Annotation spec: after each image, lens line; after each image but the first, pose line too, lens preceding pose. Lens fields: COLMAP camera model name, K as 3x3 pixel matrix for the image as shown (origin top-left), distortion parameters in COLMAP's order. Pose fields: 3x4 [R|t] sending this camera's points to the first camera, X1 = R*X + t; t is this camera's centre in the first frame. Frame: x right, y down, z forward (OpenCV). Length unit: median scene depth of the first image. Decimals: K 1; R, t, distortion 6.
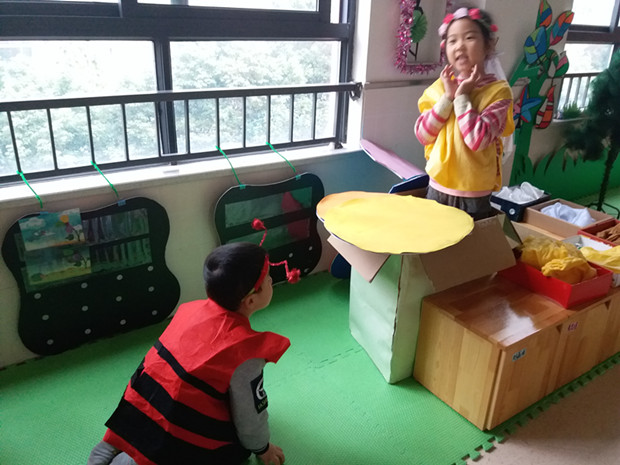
lens RADIAL K [[514.0, 0, 313.3], [0, 514.0, 231.9], [0, 0, 1]] dist [0.092286, -0.160050]
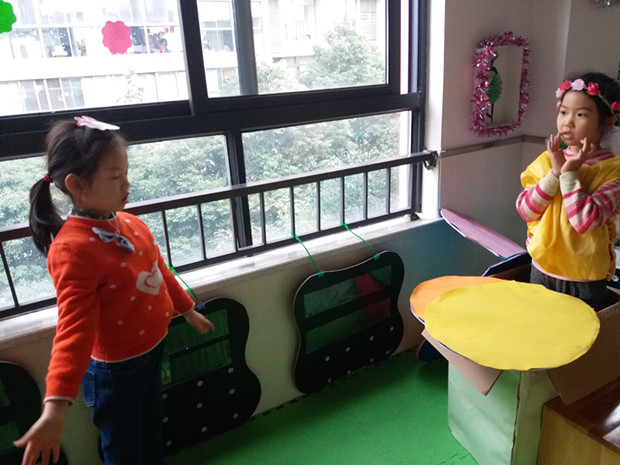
lens RADIAL K [[510.2, 0, 313.7], [0, 510.2, 233.9], [0, 0, 1]] dist [0.100040, -0.156467]
pose [[0.994355, -0.061117, -0.086738, -0.065075], [0.055280, 0.996141, -0.068178, -0.098756], [0.090570, 0.062998, 0.993896, 0.066496]]
